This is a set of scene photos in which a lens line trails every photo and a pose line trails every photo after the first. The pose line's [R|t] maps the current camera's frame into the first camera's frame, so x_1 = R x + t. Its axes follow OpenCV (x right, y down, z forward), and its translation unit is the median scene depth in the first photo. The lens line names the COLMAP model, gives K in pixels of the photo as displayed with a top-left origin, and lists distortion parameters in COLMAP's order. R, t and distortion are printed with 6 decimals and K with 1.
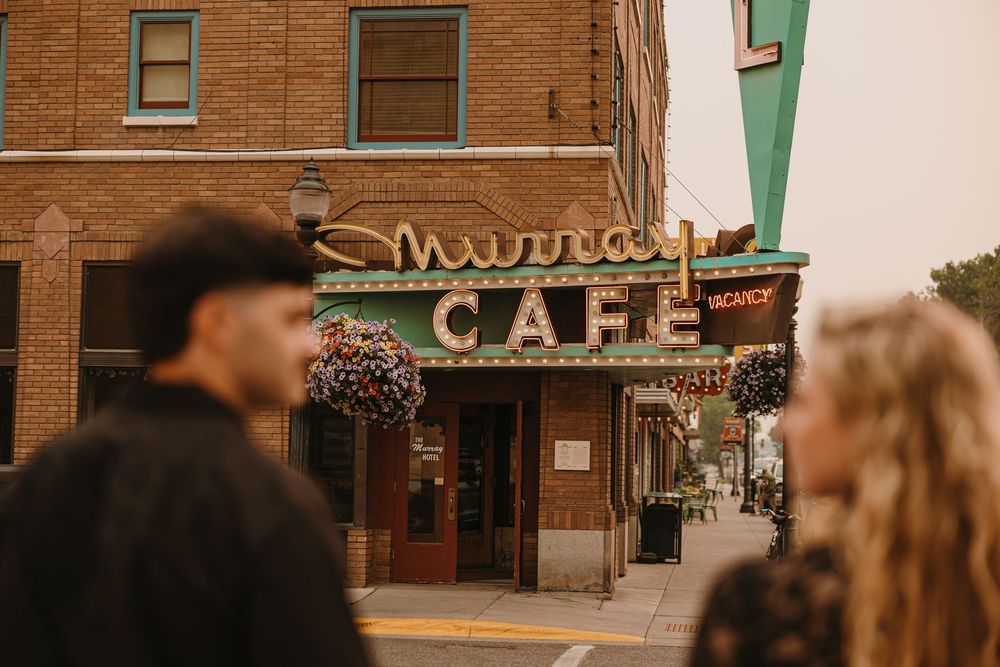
lens RADIAL K [[1728.3, 0, 500.0], [0, 1728.3, 333.5], [0, 0, 1]] dist [0.007883, 0.211298]
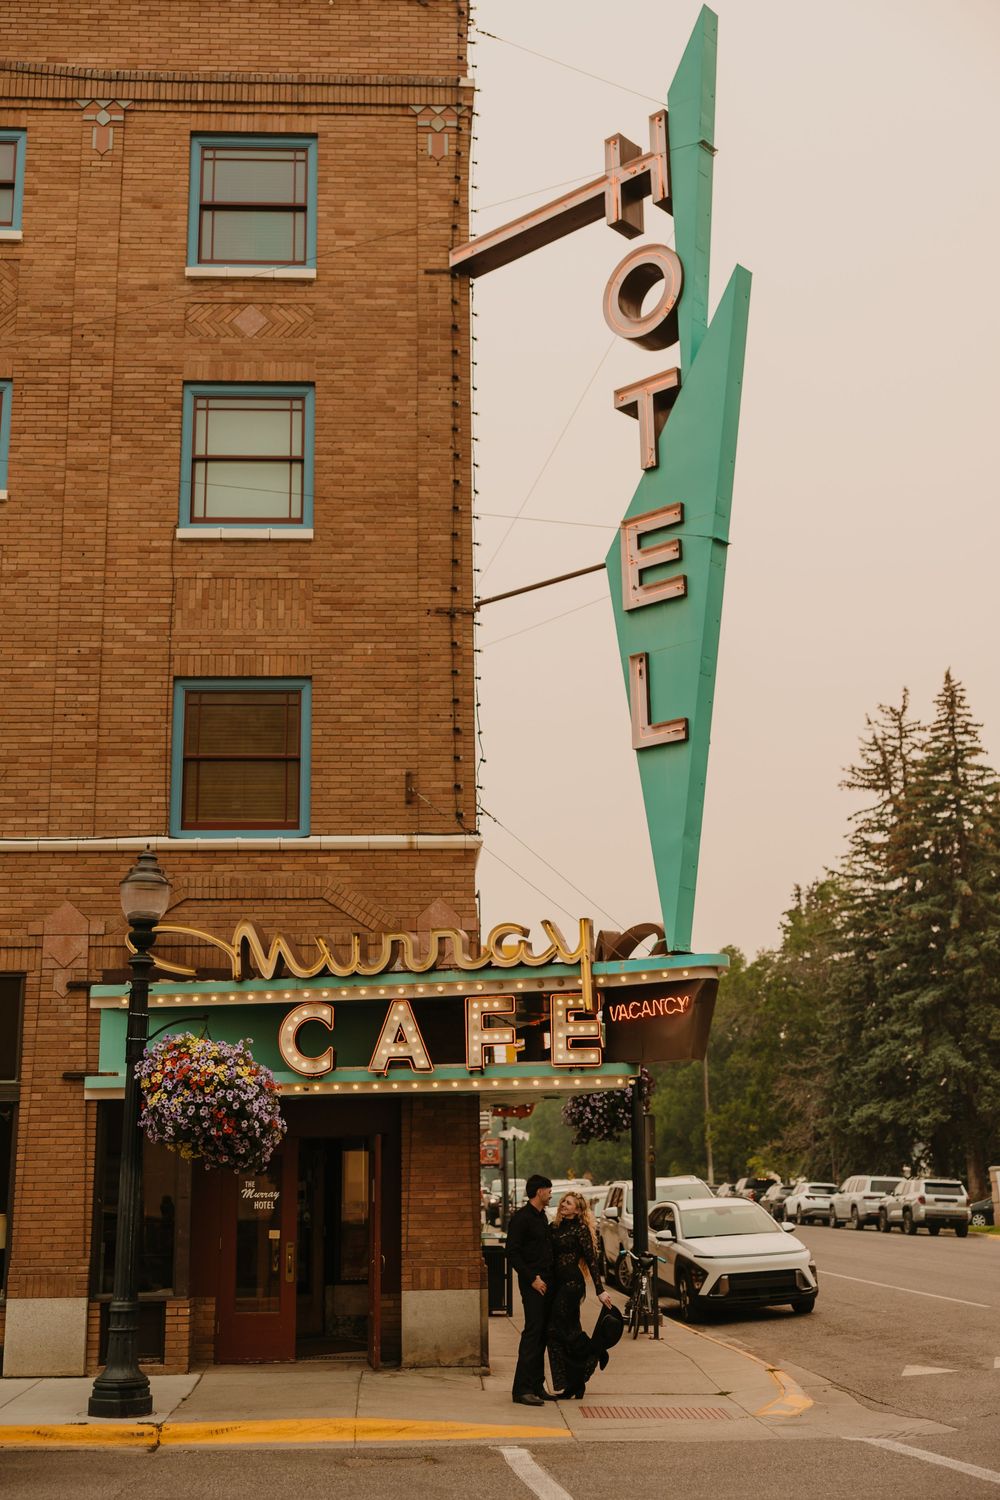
lens RADIAL K [[1751.9, 0, 500.0], [0, 1751.9, 750.0], [0, 0, 1]] dist [0.003327, 0.028809]
pose [[0.984885, 0.013842, 0.172655, -0.079602], [0.015288, 0.985964, -0.166256, -0.002781], [-0.172532, 0.166383, 0.970850, 0.124282]]
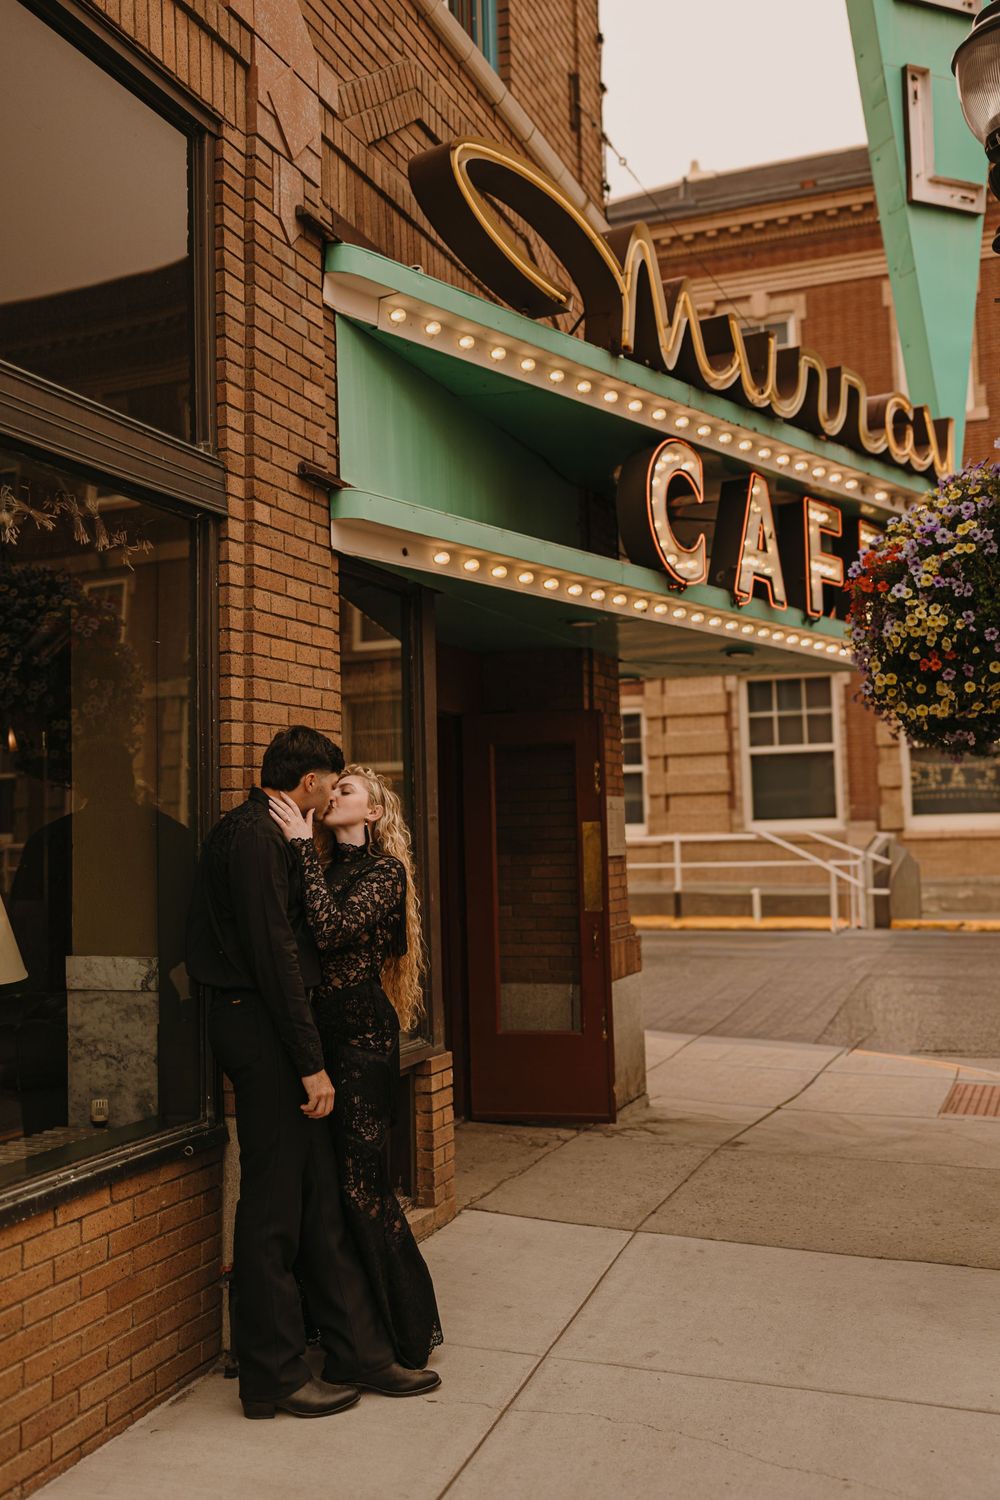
lens RADIAL K [[1447.0, 0, 491.6], [0, 1447.0, 735.3], [0, 0, 1]] dist [0.014187, 0.010674]
pose [[0.238105, 0.042487, 0.970310, -0.365967], [-0.048493, 0.998317, -0.031814, 0.059131], [-0.970028, -0.039479, 0.239765, 0.926404]]
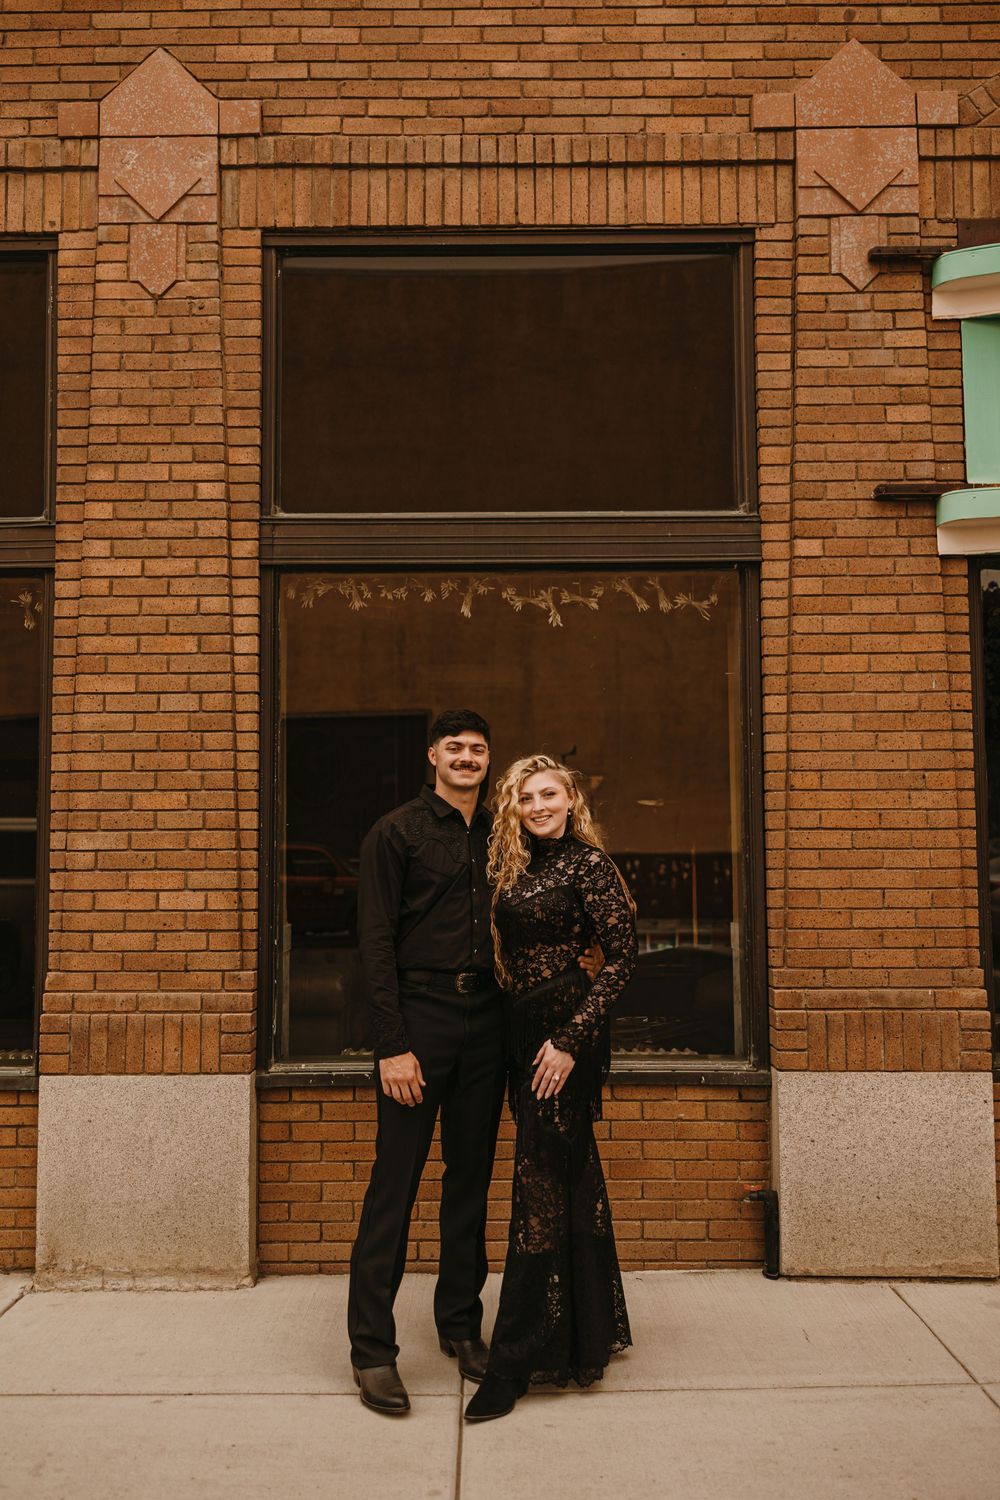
lens RADIAL K [[1270.8, 0, 500.0], [0, 1270.8, 750.0], [0, 0, 1]] dist [0.011819, 0.002534]
pose [[0.993048, -0.015398, 0.116698, -0.235478], [0.014336, 0.999848, 0.009938, 0.051918], [-0.116834, -0.008196, 0.993118, 0.794967]]
